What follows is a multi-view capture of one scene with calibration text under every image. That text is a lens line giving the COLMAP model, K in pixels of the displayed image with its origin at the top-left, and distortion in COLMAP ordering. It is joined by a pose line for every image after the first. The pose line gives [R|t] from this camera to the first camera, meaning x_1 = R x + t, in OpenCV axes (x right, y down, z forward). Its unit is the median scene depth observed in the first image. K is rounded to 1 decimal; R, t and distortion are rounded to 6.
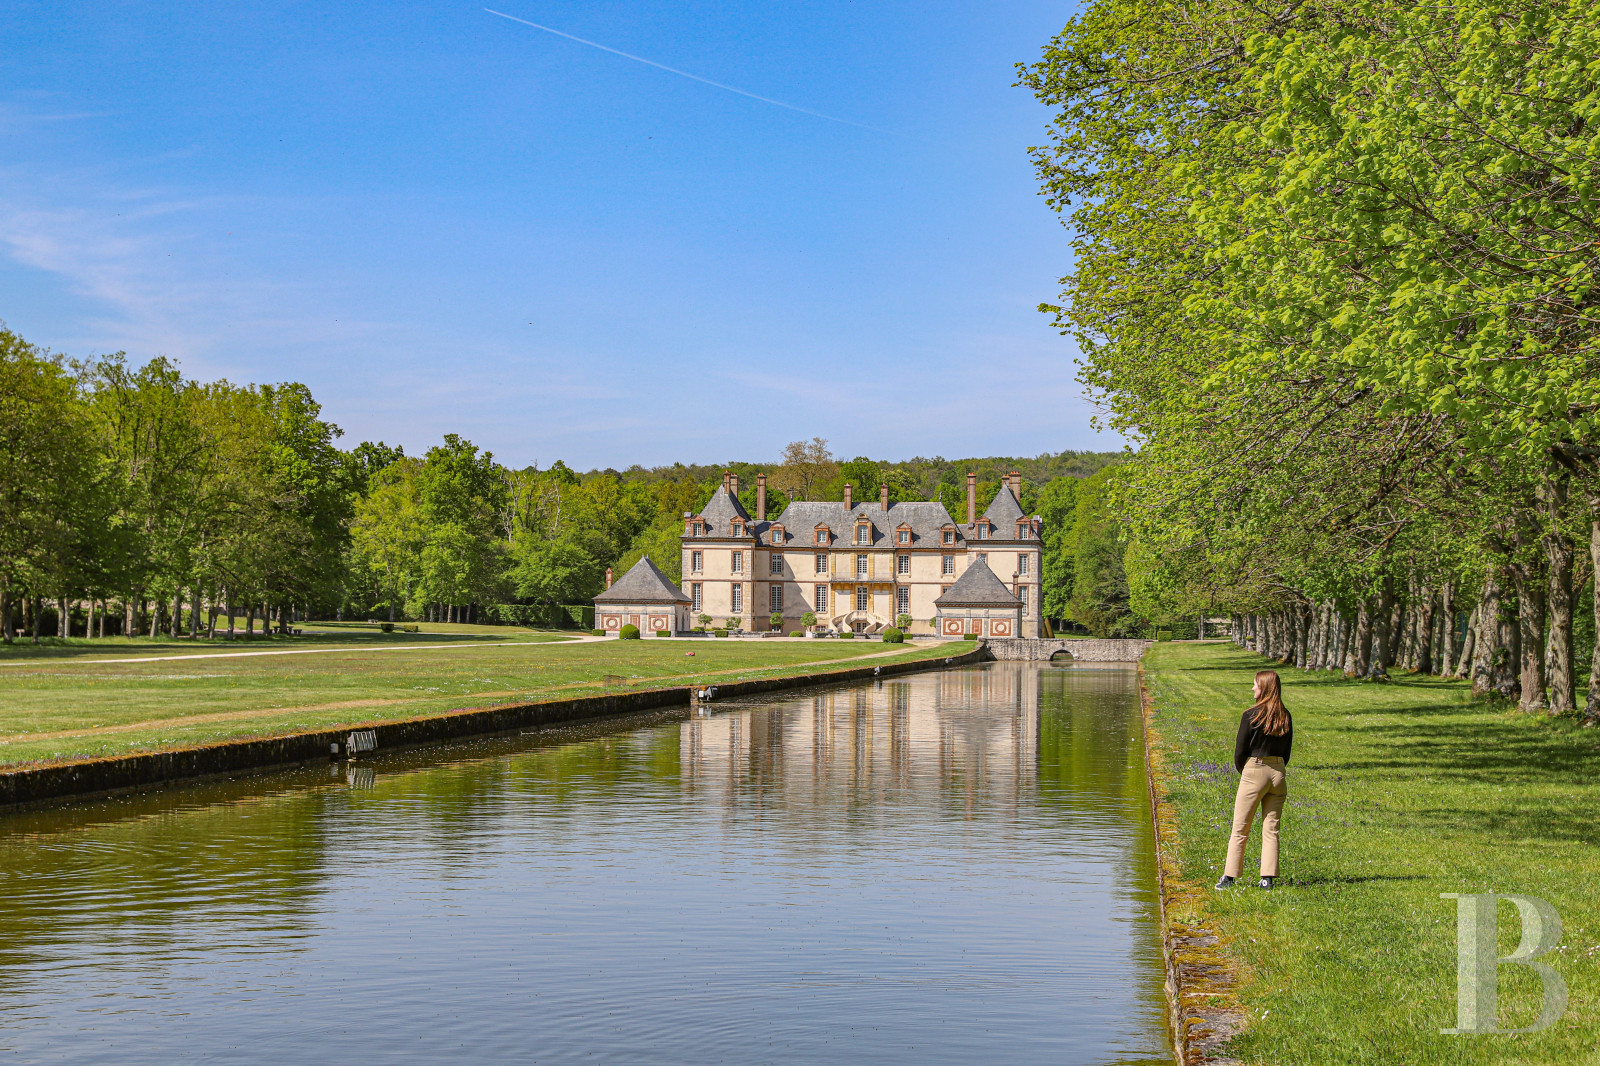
lens RADIAL K [[2850.0, 0, 800.0], [0, 2850.0, 533.0], [0, 0, 1]] dist [0.149651, -0.012858]
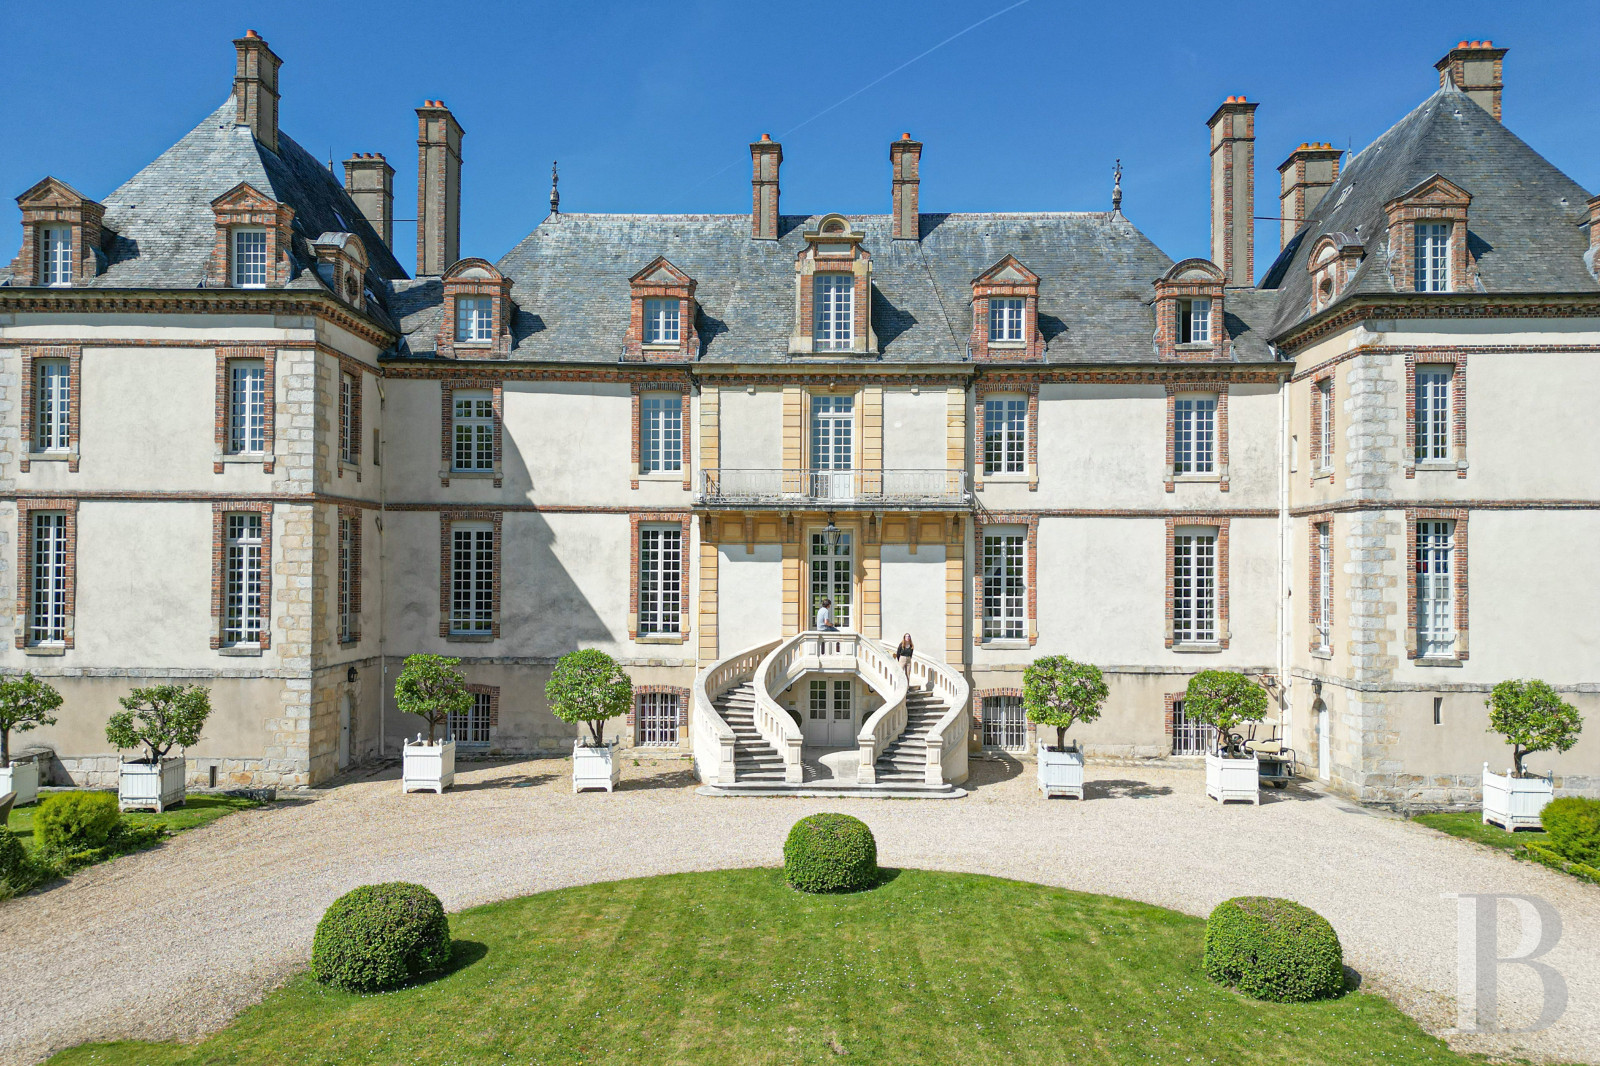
lens RADIAL K [[1097.8, 0, 800.1], [0, 1097.8, 553.2], [0, 0, 1]] dist [0.045568, -0.005986]
pose [[0.995997, -0.002359, 0.089354, 0.010922], [0.000893, 0.999864, 0.016440, 0.019323], [-0.089381, -0.016295, 0.995864, 0.909323]]
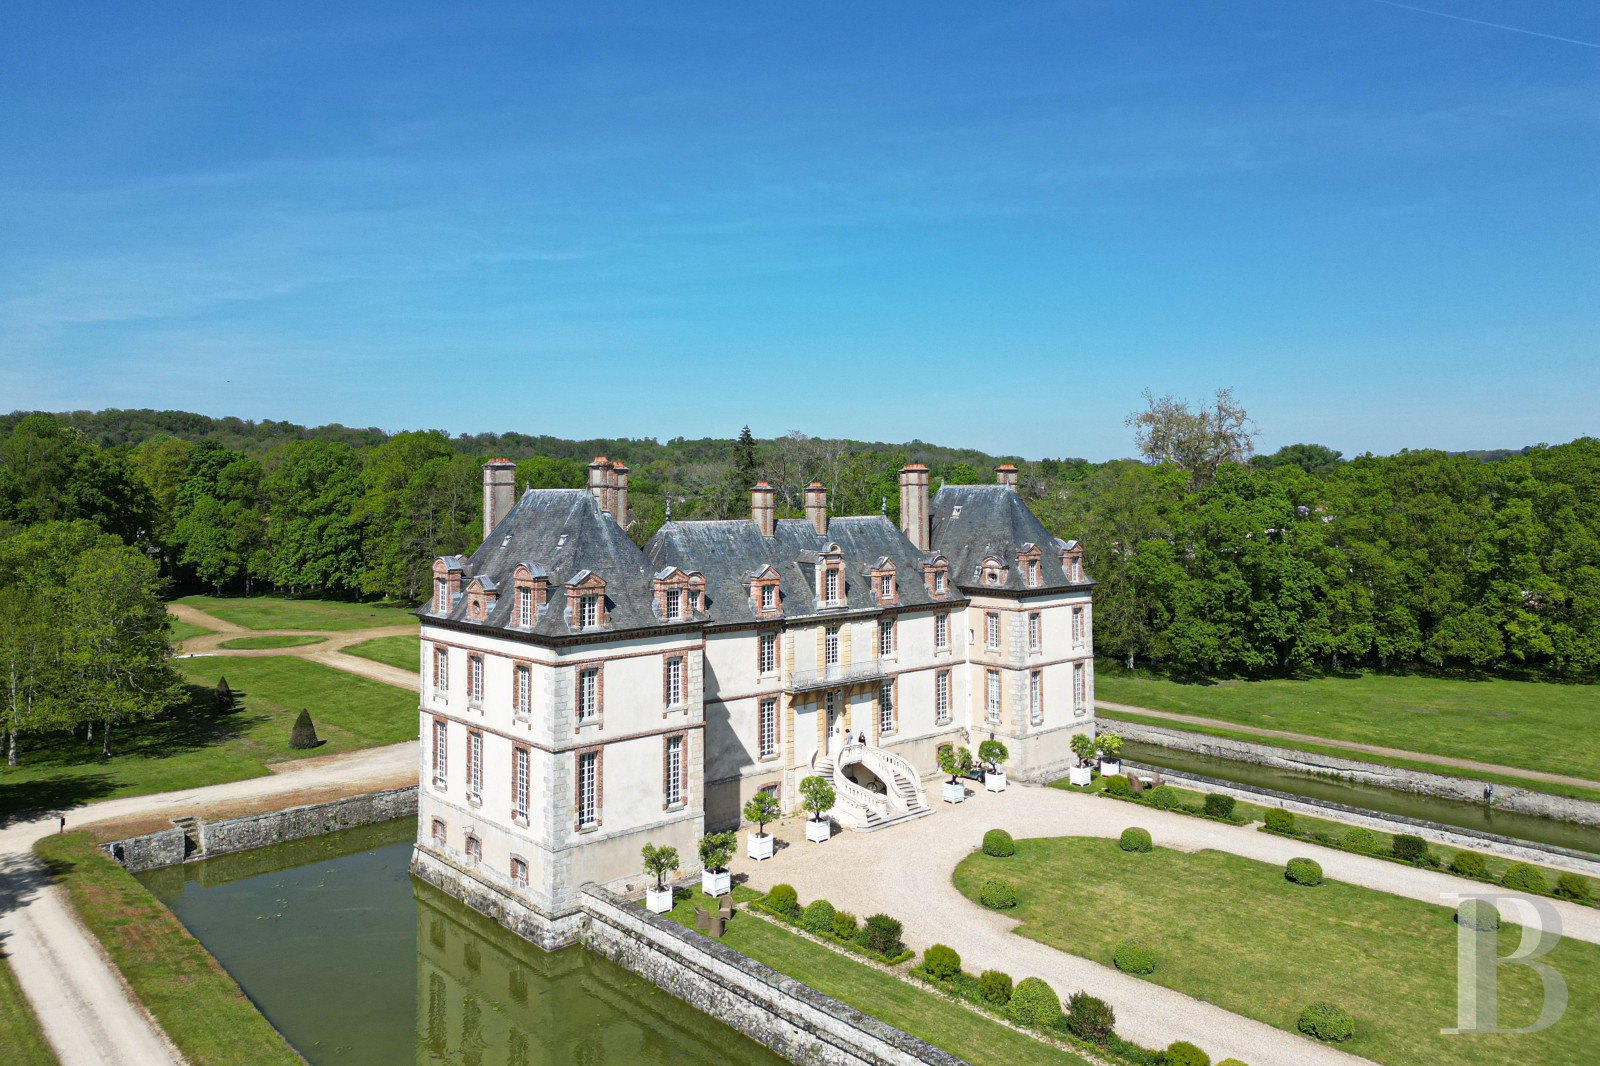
lens RADIAL K [[1126.6, 0, 800.9], [0, 1126.6, 463.6], [0, 0, 1]] dist [0.075820, -0.000343]
pose [[0.660834, 0.005916, 0.750509, -0.131139], [-0.013220, 0.999906, 0.003759, -0.021918], [-0.750416, -0.012406, 0.660850, 0.873860]]
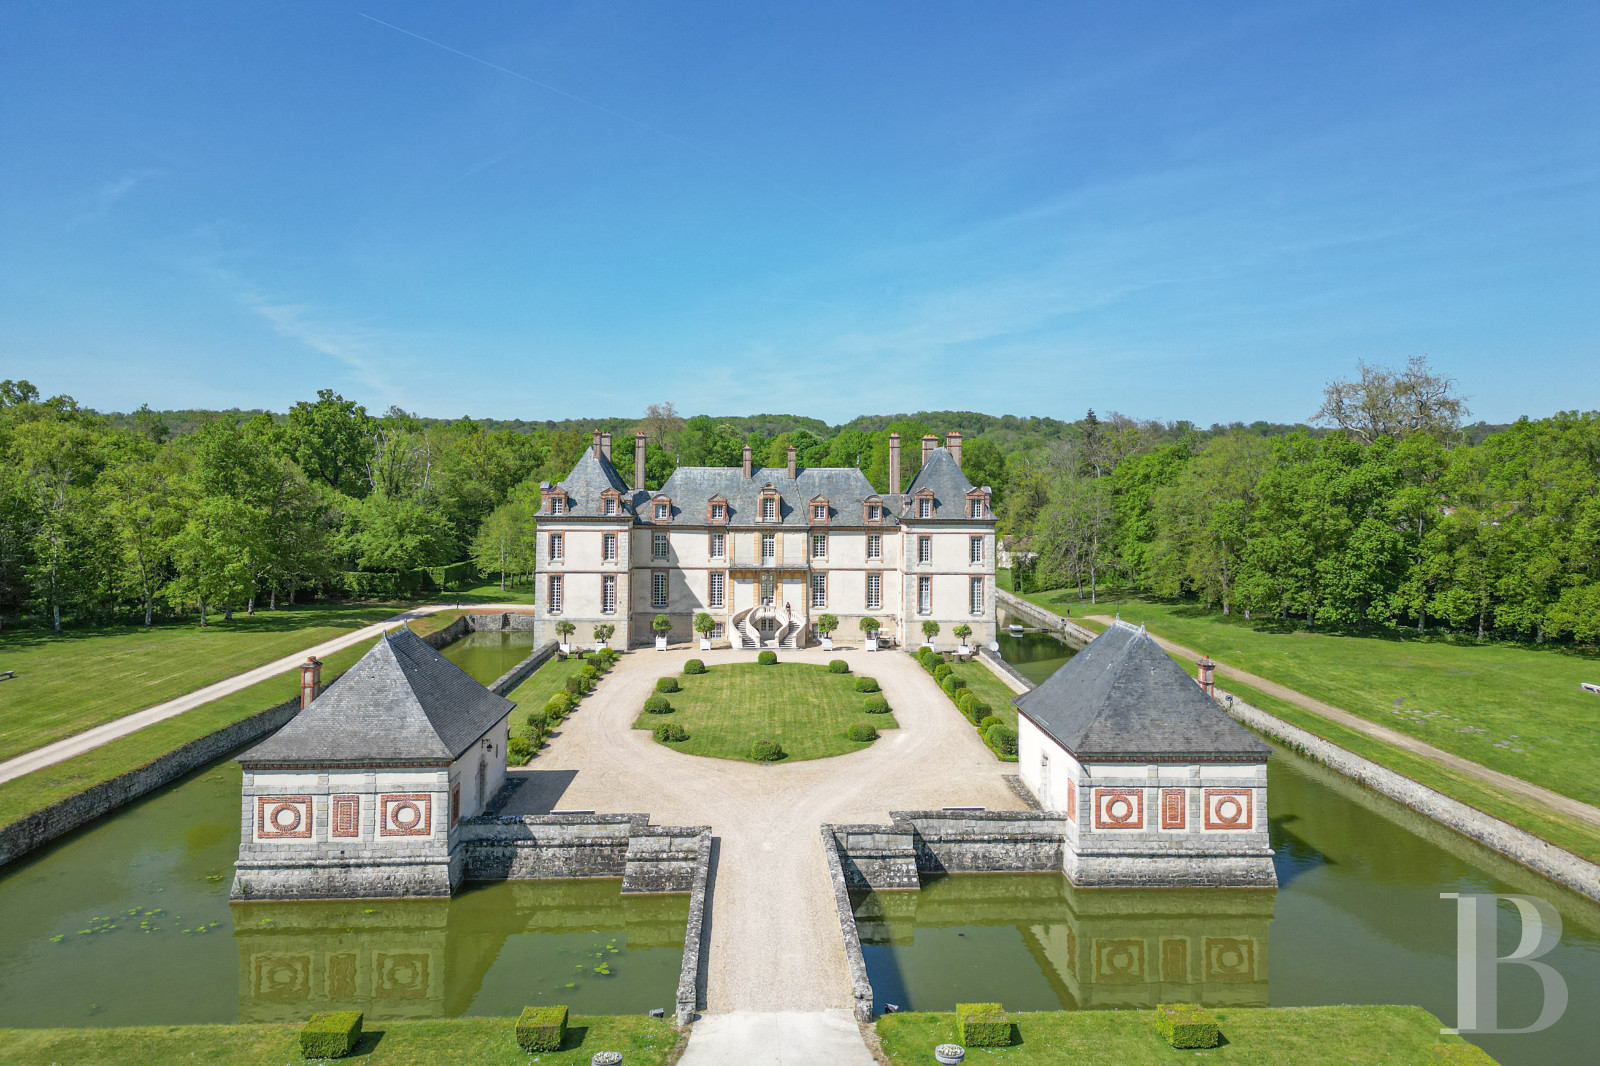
lens RADIAL K [[1063.8, 0, 804.2], [0, 1063.8, 463.9], [0, 0, 1]] dist [0.078108, -0.000704]
pose [[0.987930, -0.000361, 0.154902, -0.014697], [-0.002522, 0.999827, 0.018411, -0.017853], [-0.154882, -0.018580, 0.987758, 0.702425]]
